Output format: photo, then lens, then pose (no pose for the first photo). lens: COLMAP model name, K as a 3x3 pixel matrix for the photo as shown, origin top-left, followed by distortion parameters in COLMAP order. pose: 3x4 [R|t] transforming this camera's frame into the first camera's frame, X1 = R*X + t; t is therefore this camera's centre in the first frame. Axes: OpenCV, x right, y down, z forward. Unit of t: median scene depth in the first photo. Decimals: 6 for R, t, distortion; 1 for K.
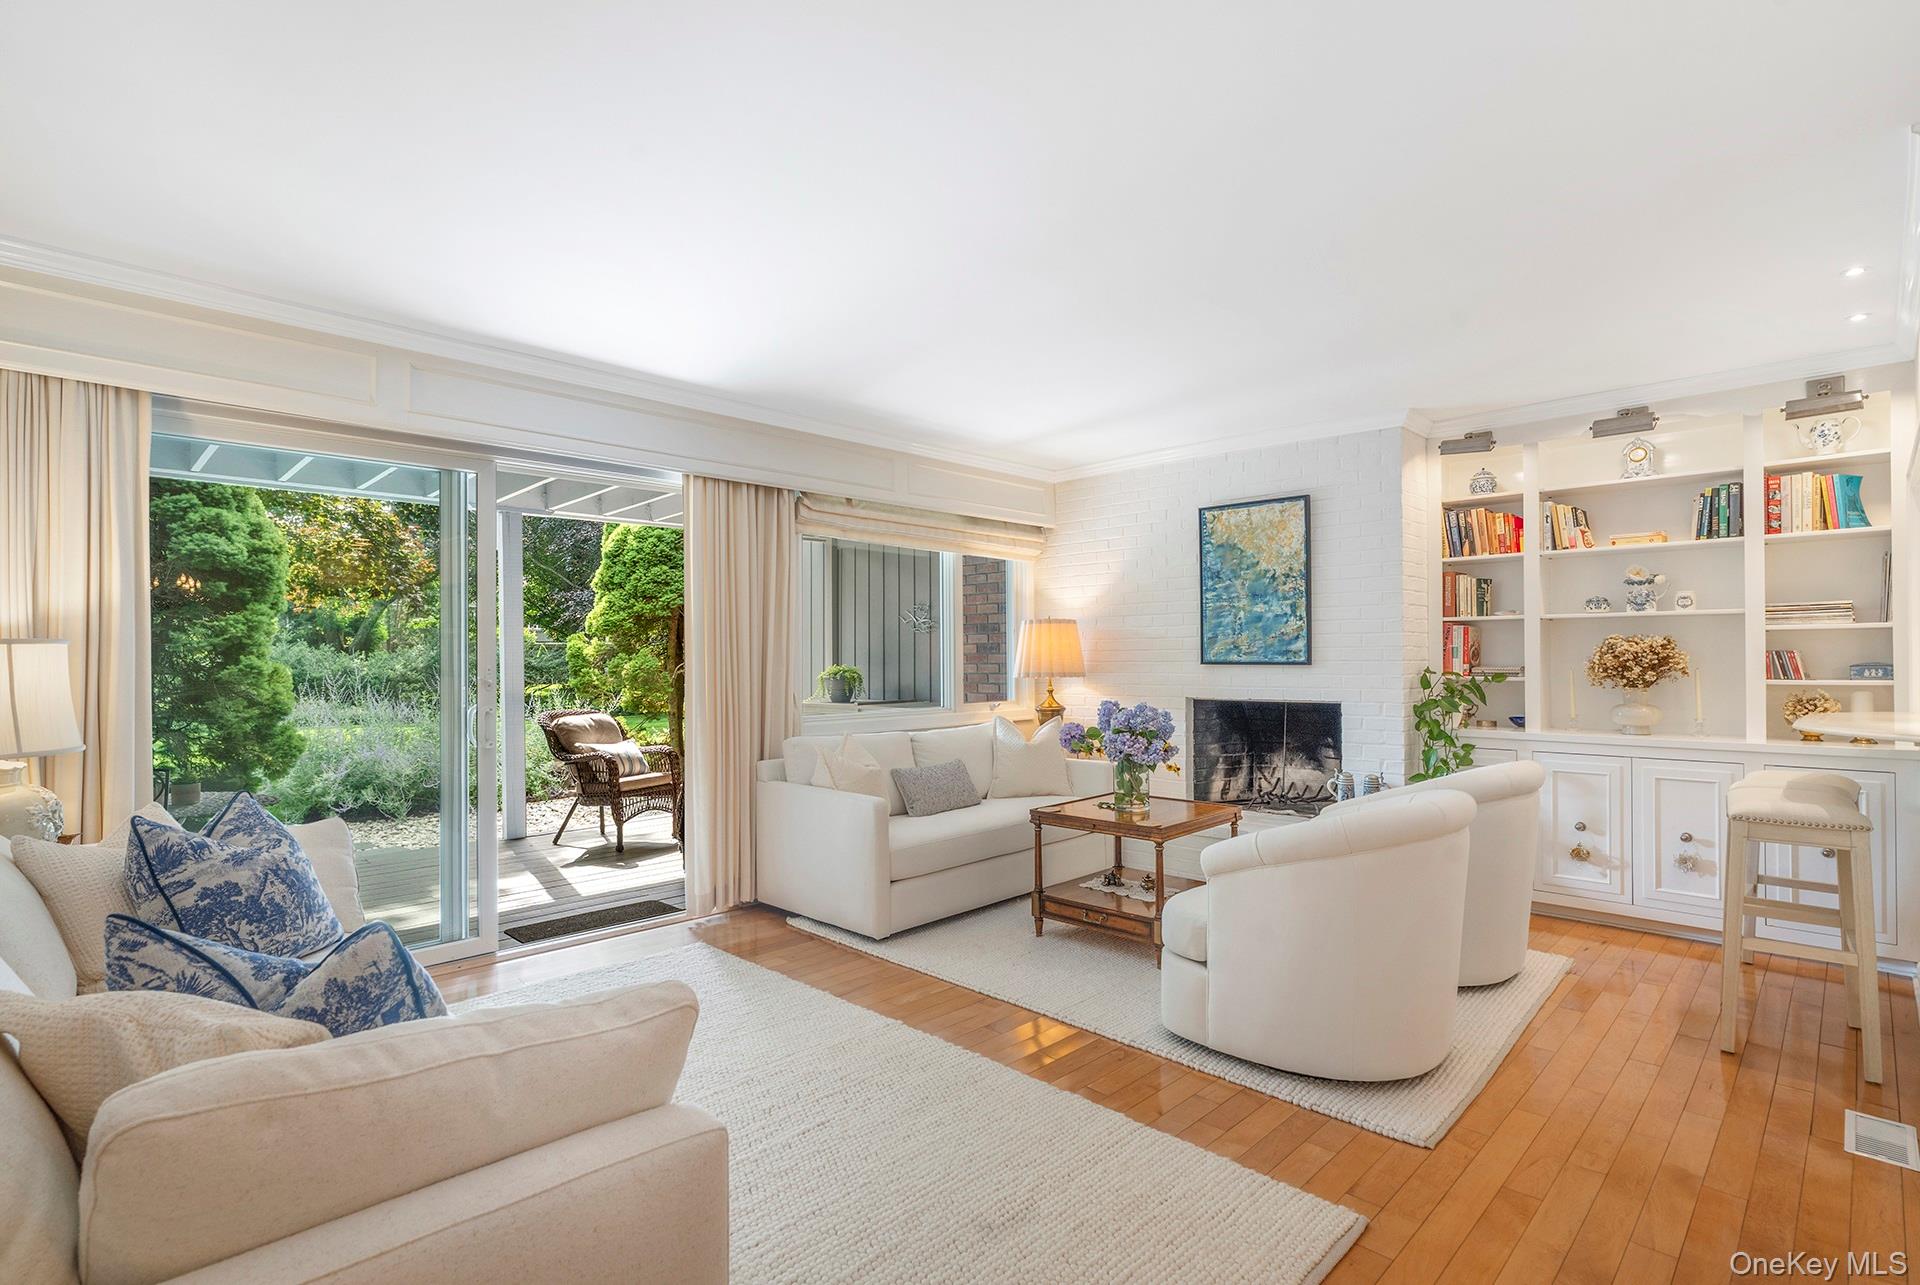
lens RADIAL K [[923.6, 0, 966.2], [0, 923.6, 654.2], [0, 0, 1]] dist [-0.006676, 0.003172]
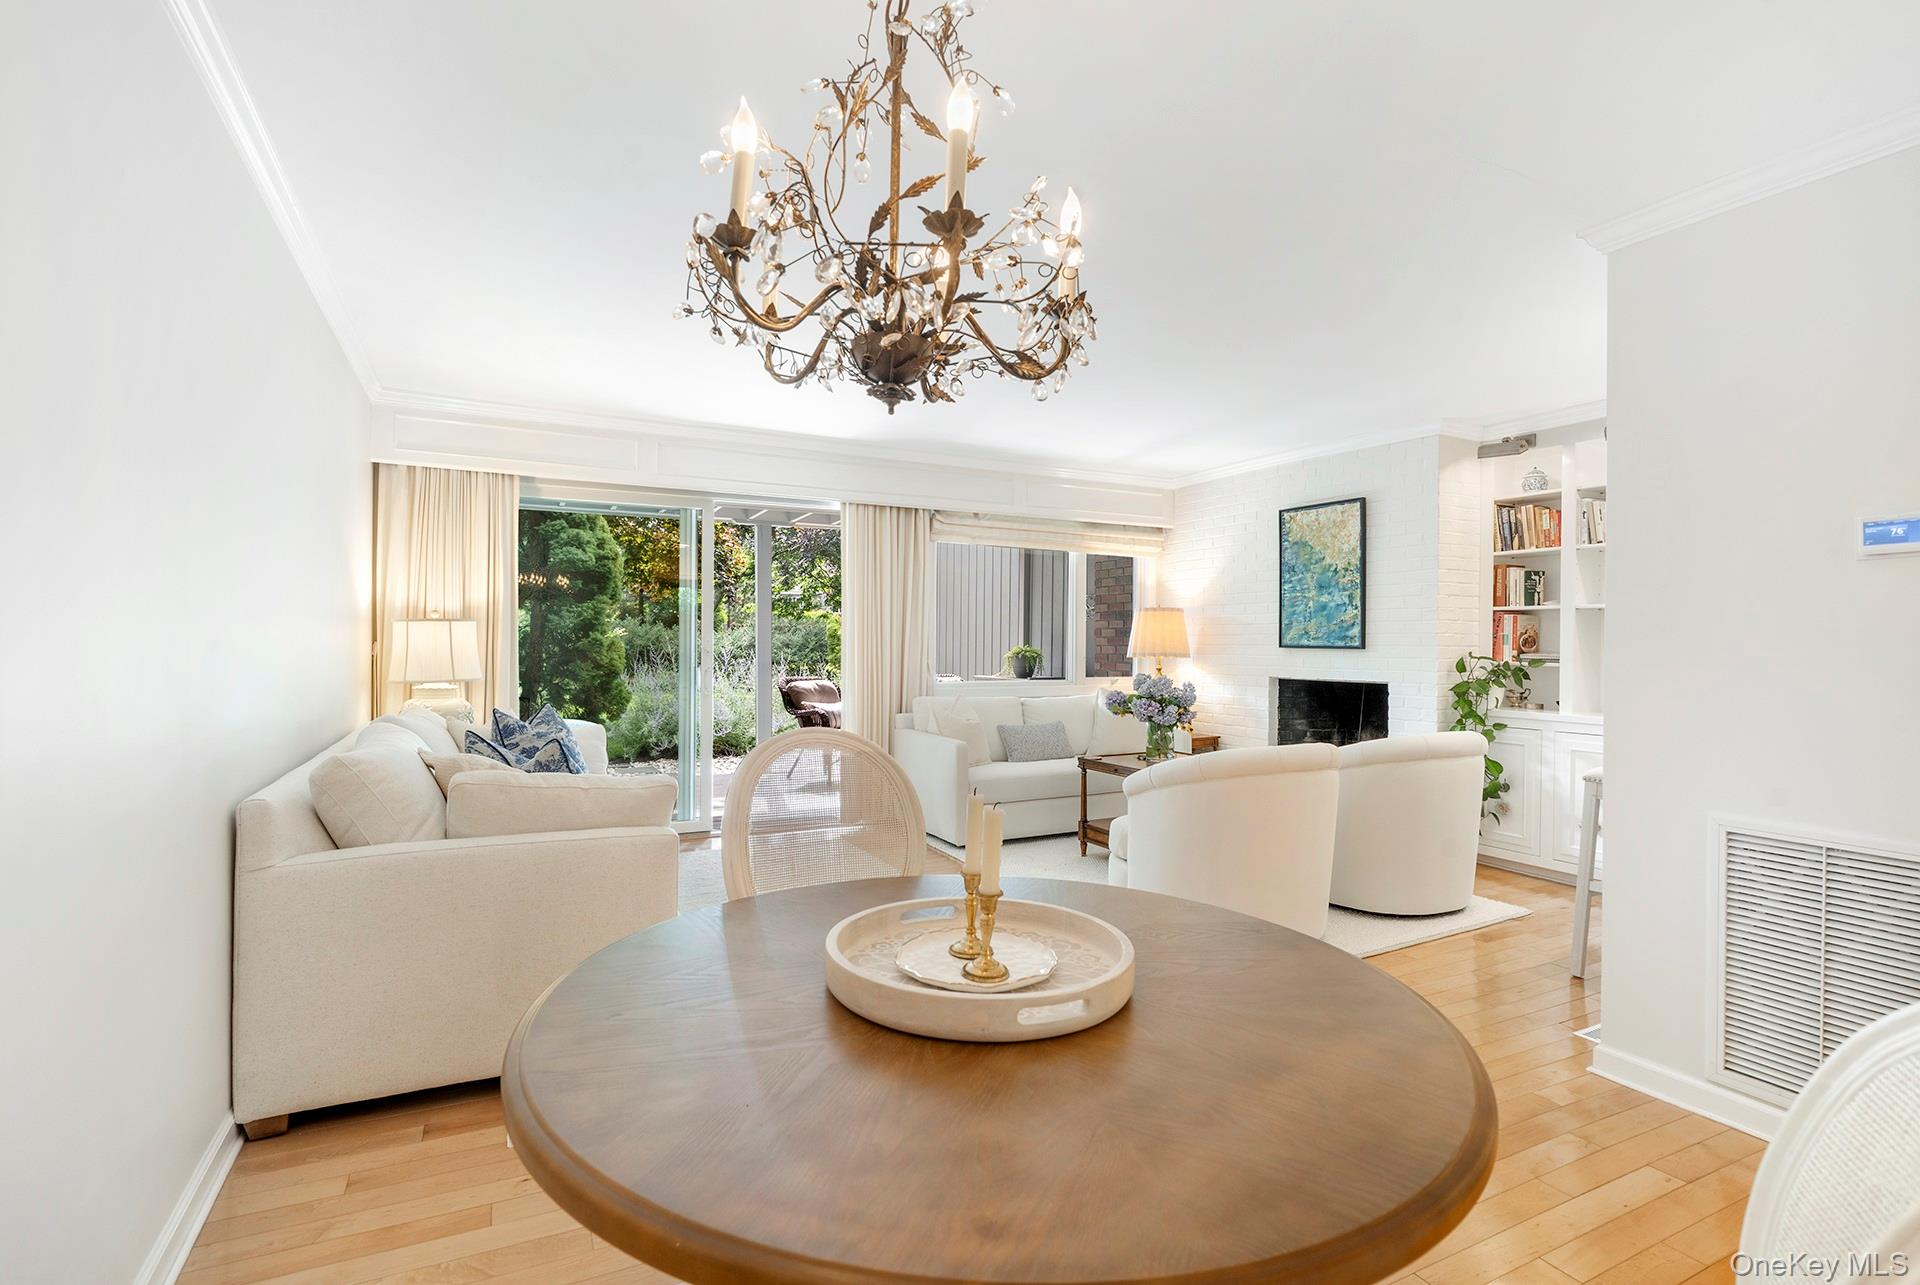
lens RADIAL K [[923.6, 0, 958.7], [0, 923.6, 648.9], [0, 0, 1]] dist [-0.006676, 0.003172]
pose [[0.947863, 0.015940, -0.318278, 0.252119], [-0.012777, 0.999846, 0.012022, 0.003985], [0.318421, -0.007329, 0.947921, -0.210485]]
